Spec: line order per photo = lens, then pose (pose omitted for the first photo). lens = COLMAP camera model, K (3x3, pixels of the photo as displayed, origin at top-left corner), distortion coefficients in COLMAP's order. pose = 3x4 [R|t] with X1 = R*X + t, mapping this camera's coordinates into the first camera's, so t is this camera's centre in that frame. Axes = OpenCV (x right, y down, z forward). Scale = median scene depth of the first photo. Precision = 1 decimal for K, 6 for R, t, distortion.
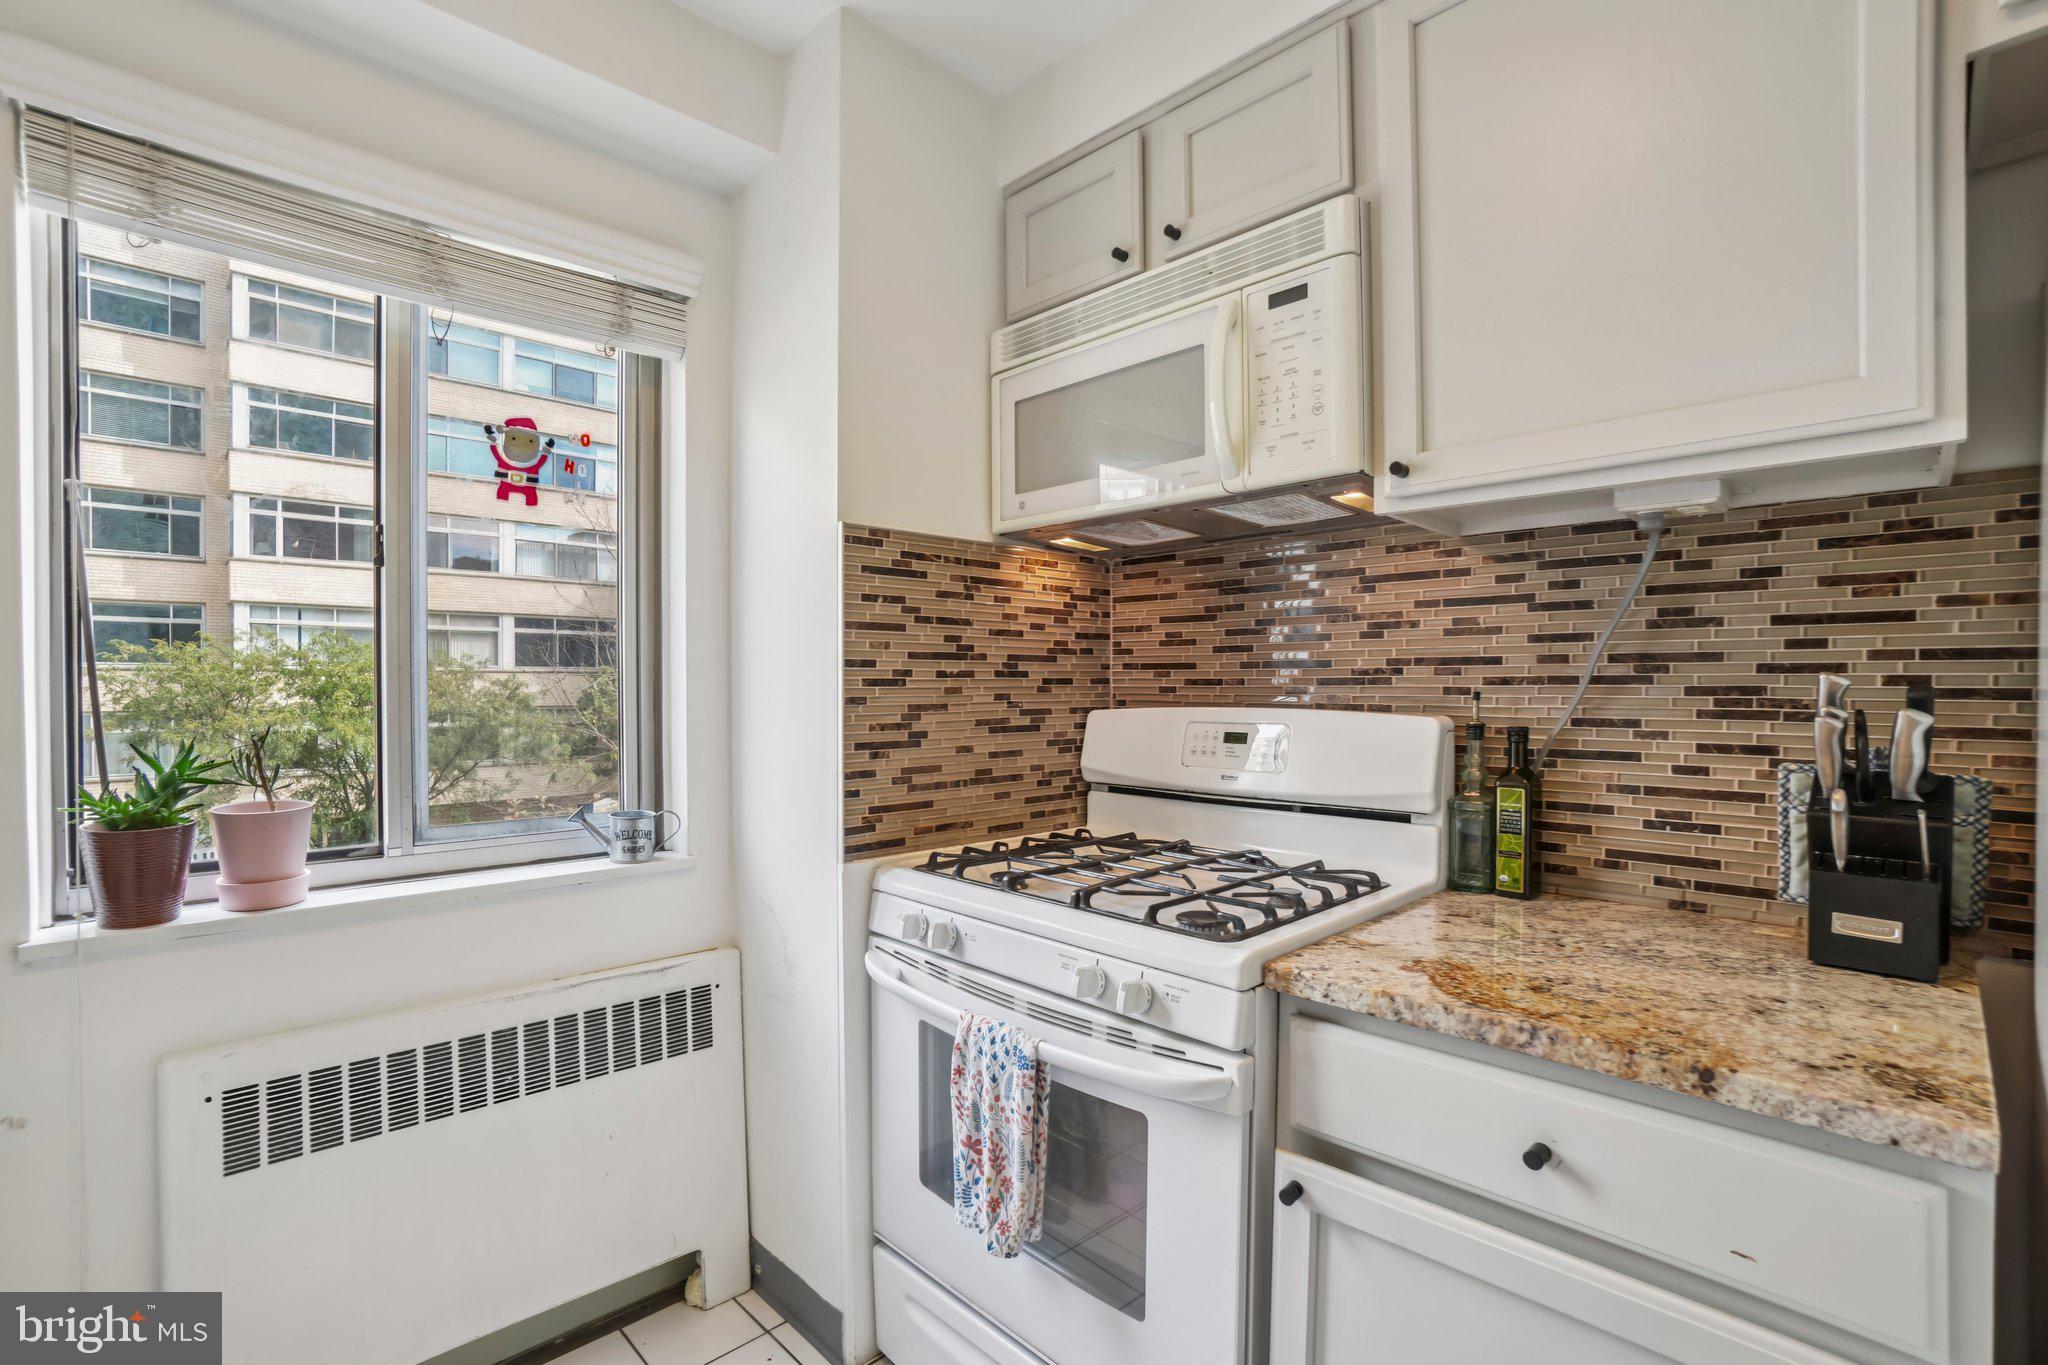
lens RADIAL K [[920.5, 0, 981.9], [0, 920.5, 704.0], [0, 0, 1]] dist [-0.022802, 0.002322]
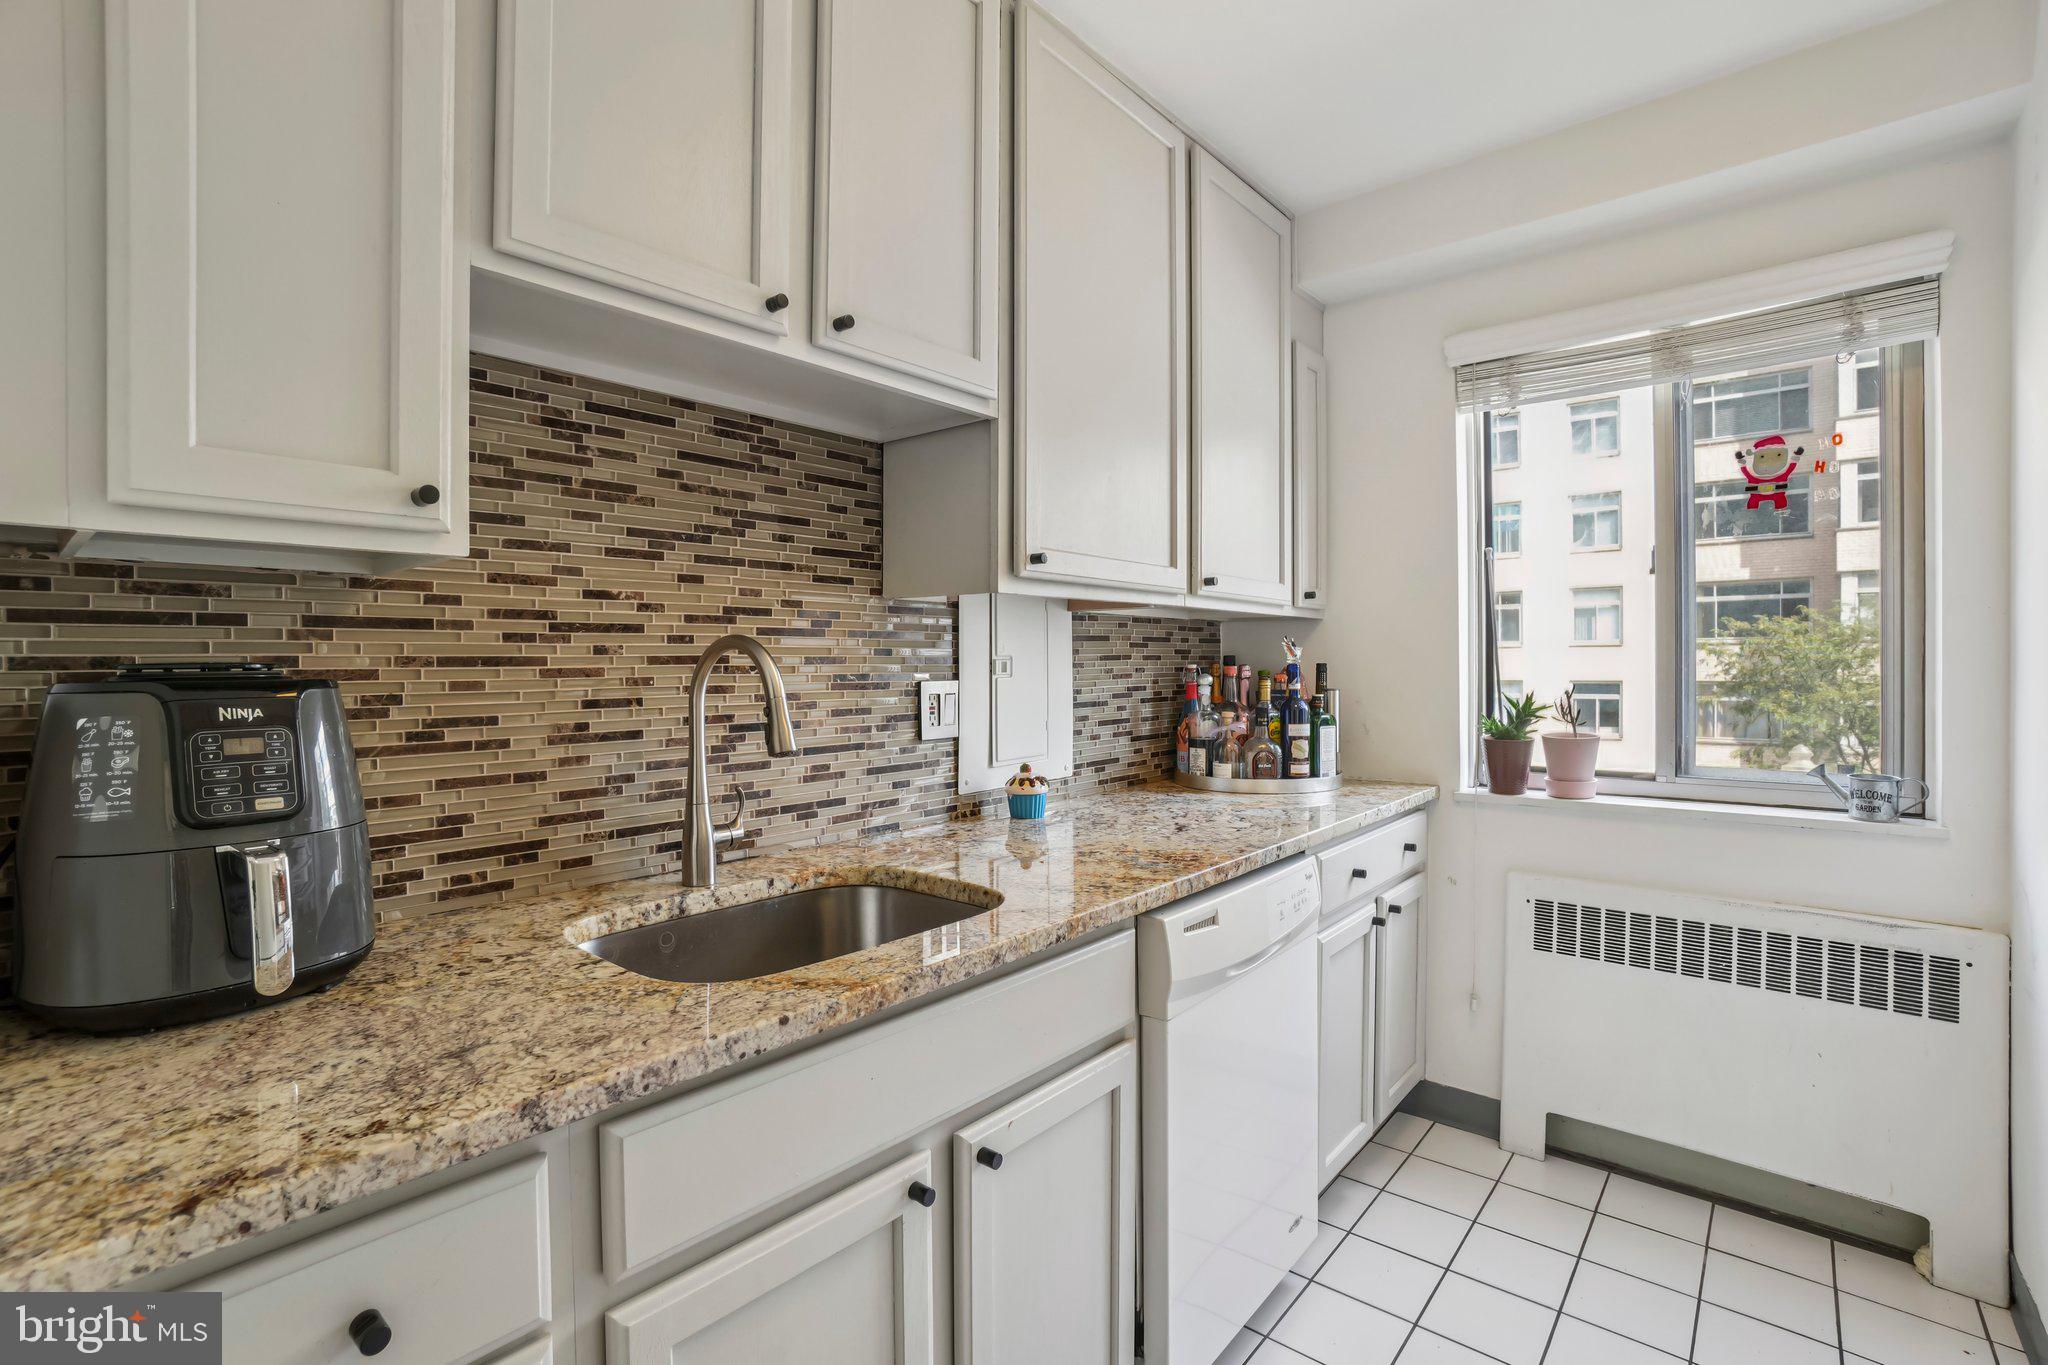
lens RADIAL K [[920.5, 0, 1017.8], [0, 920.5, 673.3], [0, 0, 1]] dist [-0.022802, 0.002322]
pose [[0.121297, 0.012286, -0.992540, 0.644207], [-0.015374, 0.999827, 0.010498, 0.002792], [0.992497, 0.013986, 0.121465, -0.152688]]
